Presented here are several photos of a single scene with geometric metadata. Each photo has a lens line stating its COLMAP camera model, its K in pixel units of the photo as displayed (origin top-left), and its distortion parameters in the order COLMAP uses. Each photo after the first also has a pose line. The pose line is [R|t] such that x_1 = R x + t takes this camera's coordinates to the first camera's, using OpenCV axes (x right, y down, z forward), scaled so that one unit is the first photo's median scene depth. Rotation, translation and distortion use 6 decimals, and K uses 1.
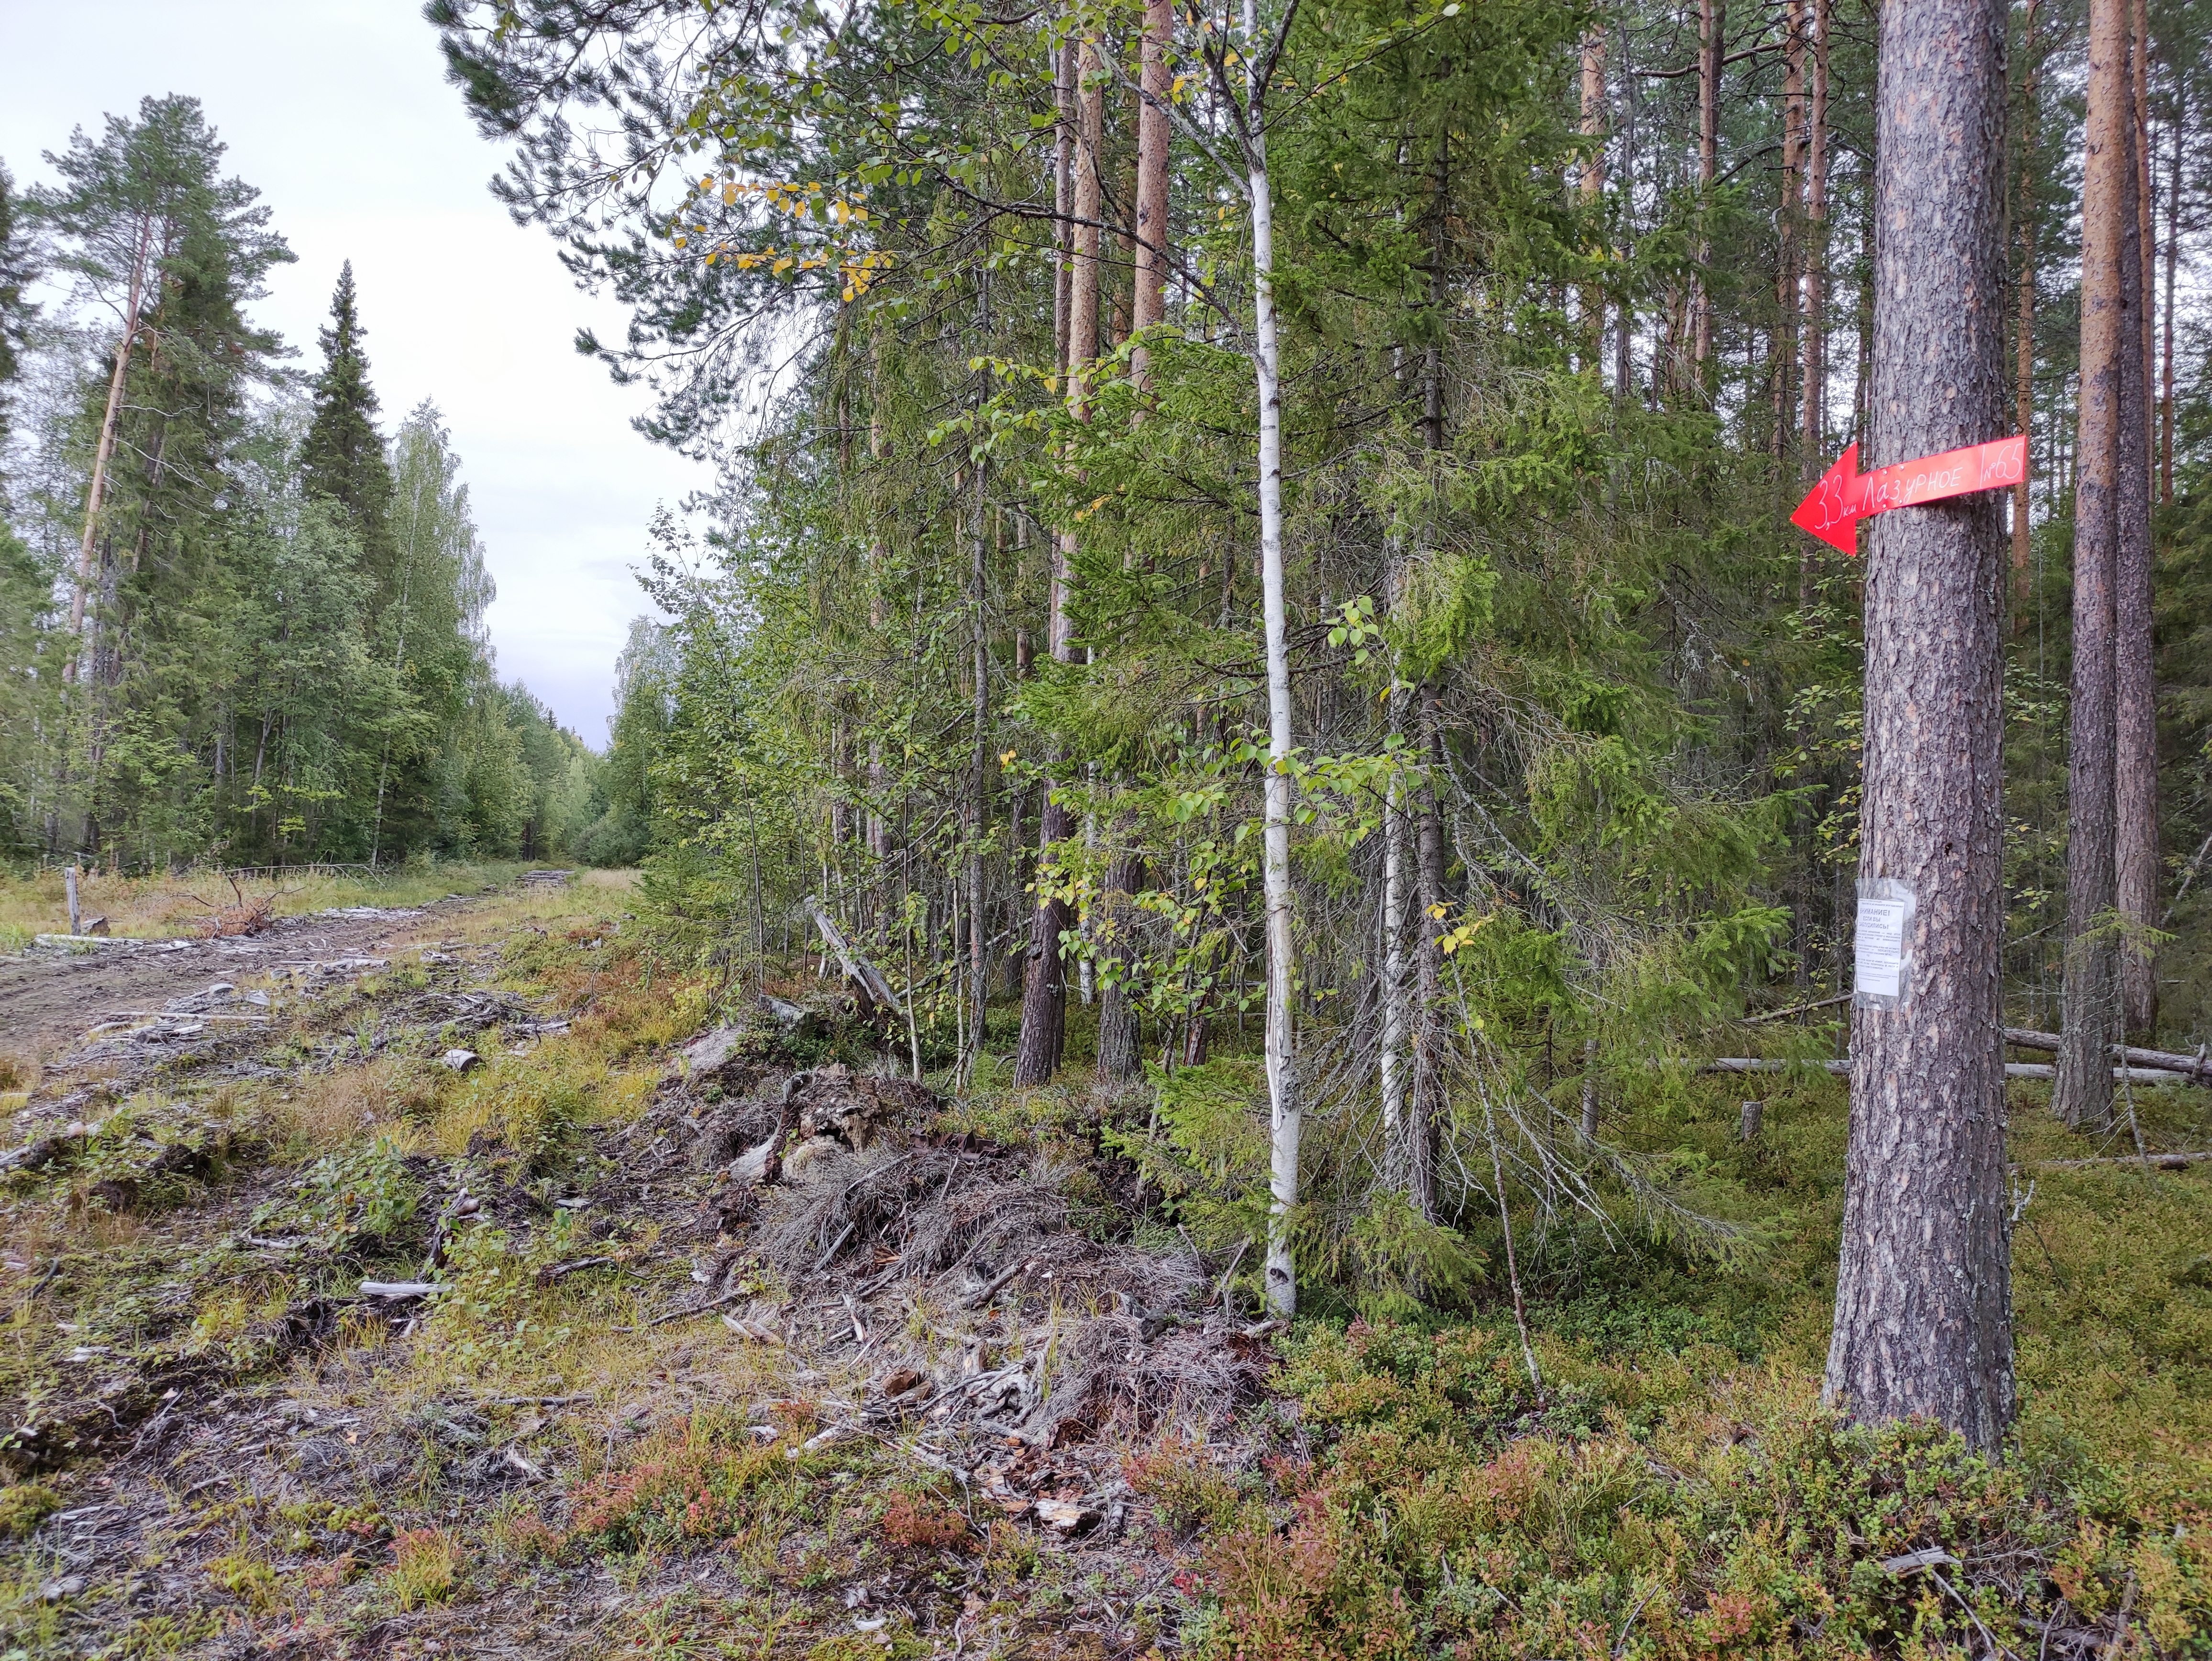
lens RADIAL K [[1594.8, 0, 1103.2], [0, 1594.8, 828.7], [0, 0, 1]] dist [0.040231, -0.016599]
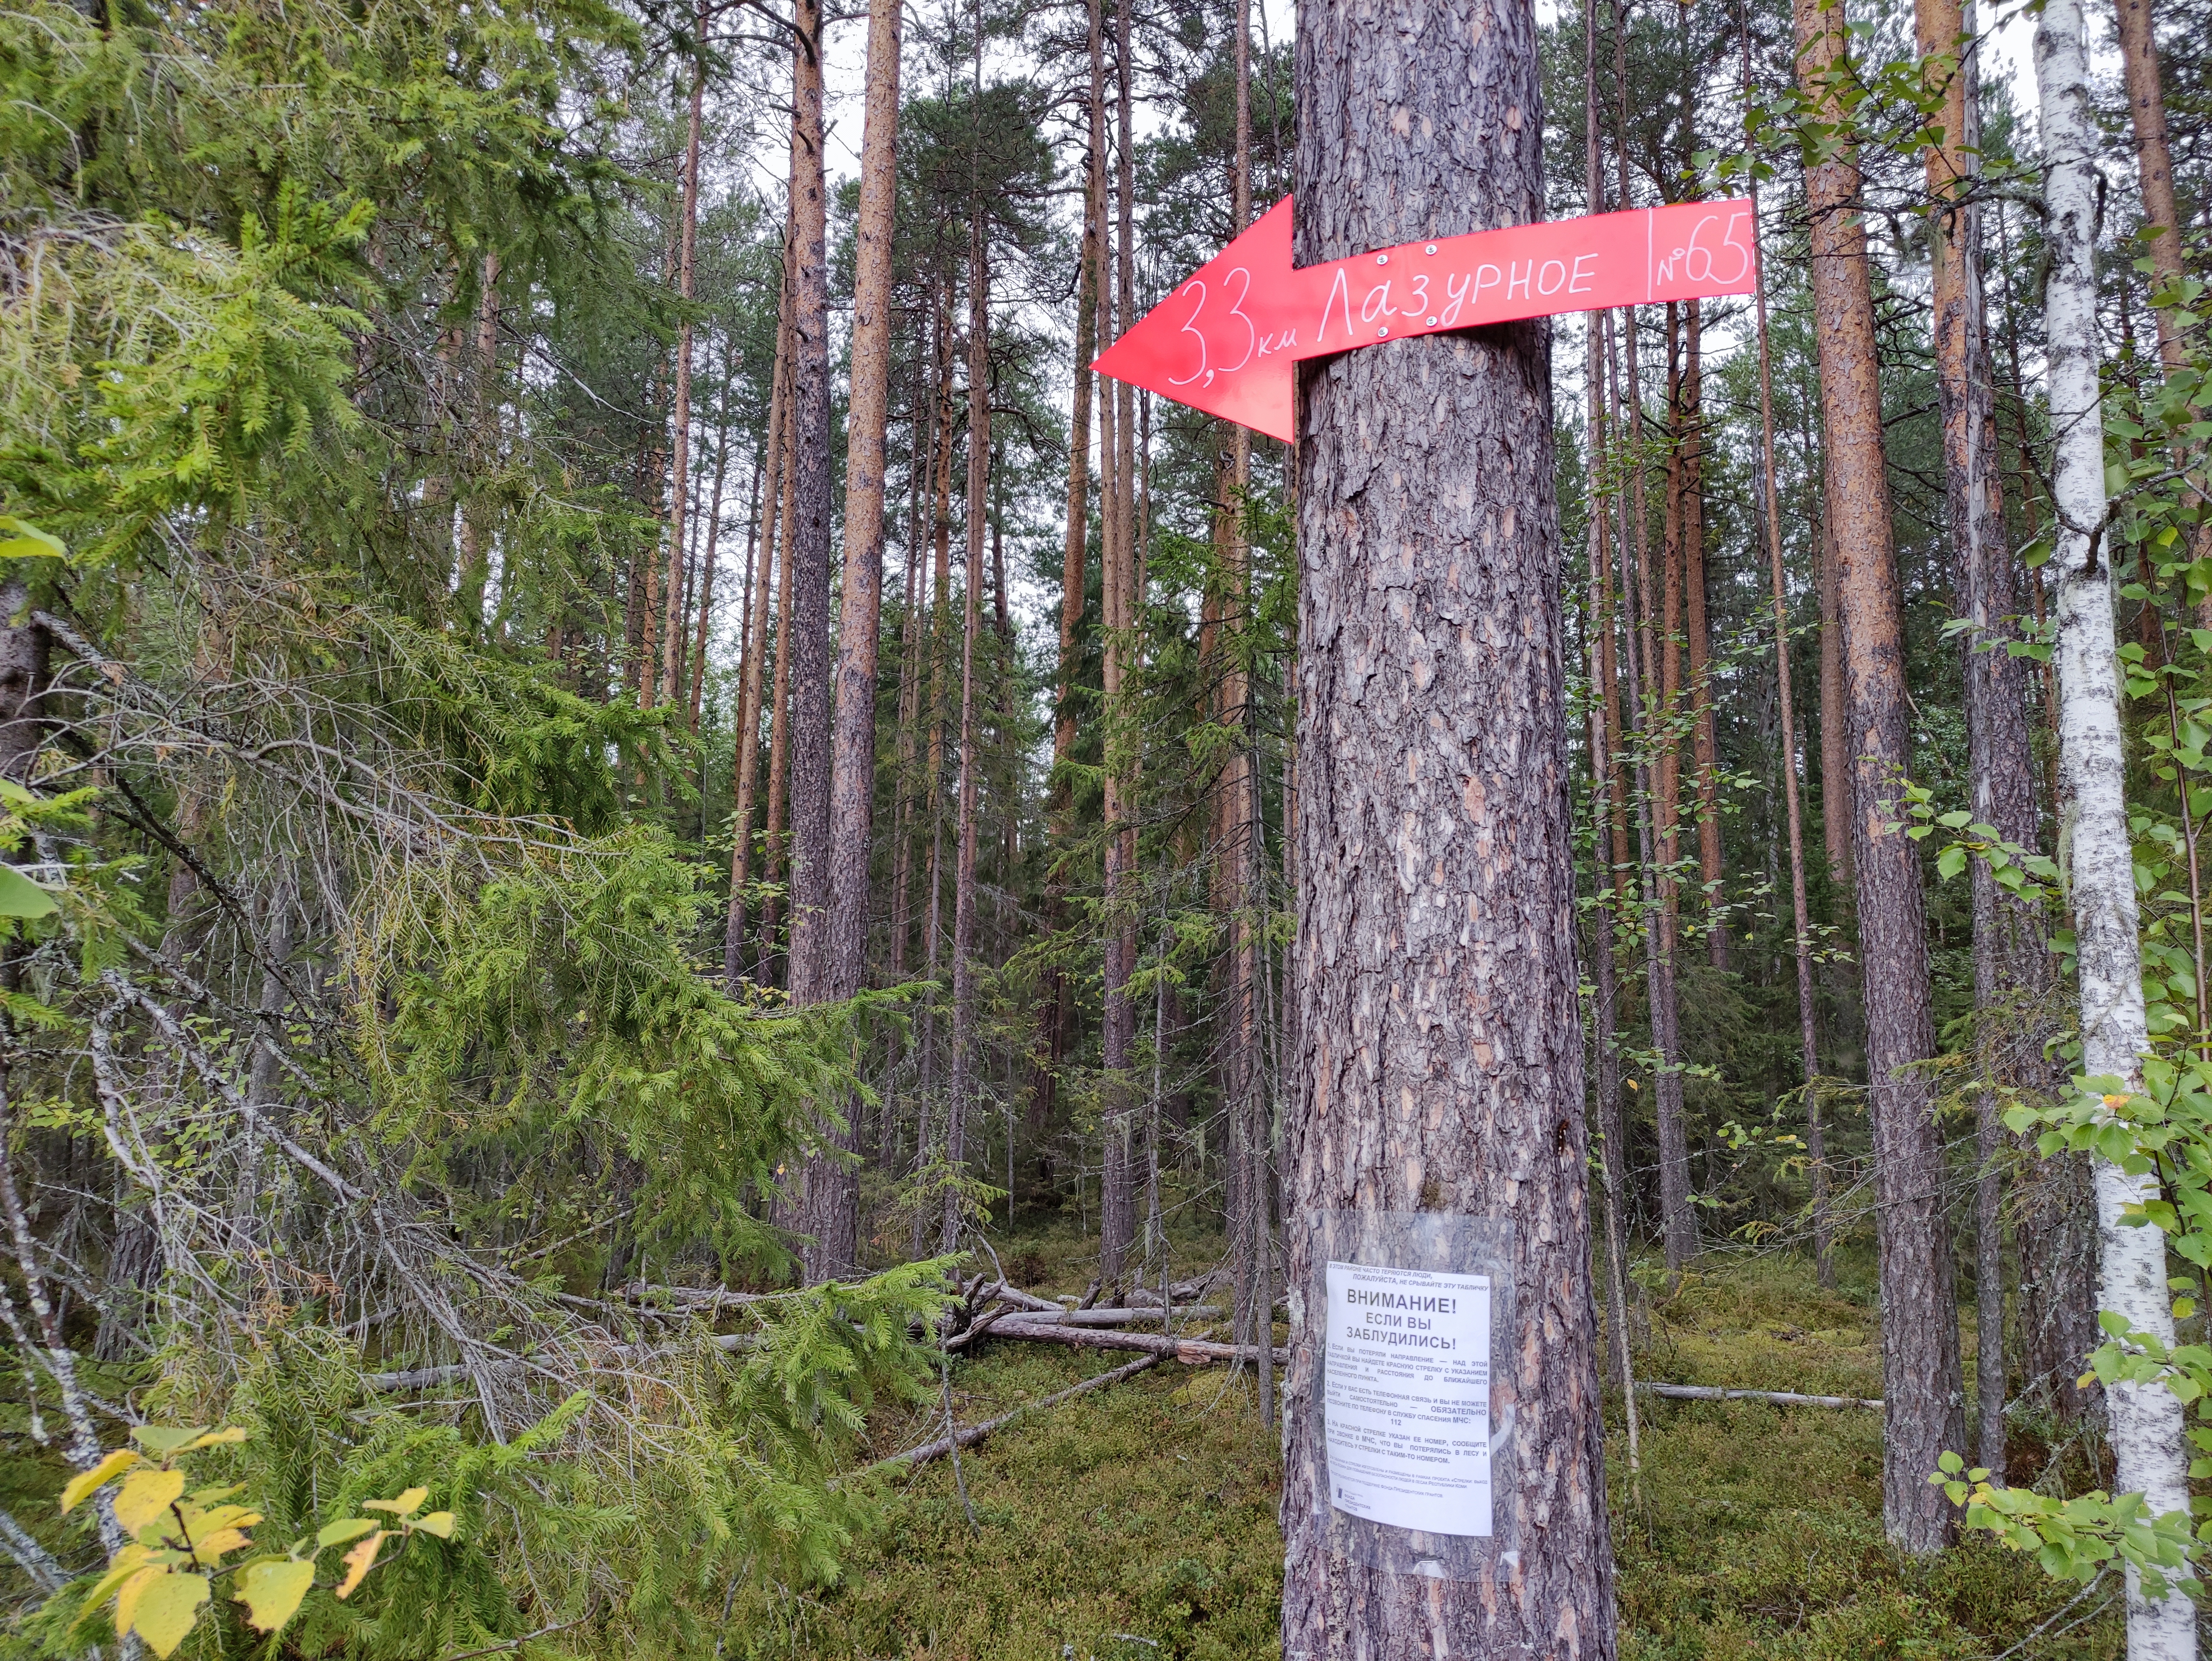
lens RADIAL K [[1594.8, 0, 1101.2], [0, 1594.8, 809.9], [0, 0, 1]] dist [0.040231, -0.016599]
pose [[0.665032, 0.116928, 0.737605, 0.133392], [-0.007299, 0.988638, -0.150141, -0.007247], [-0.746780, 0.094465, 0.658329, 0.800610]]
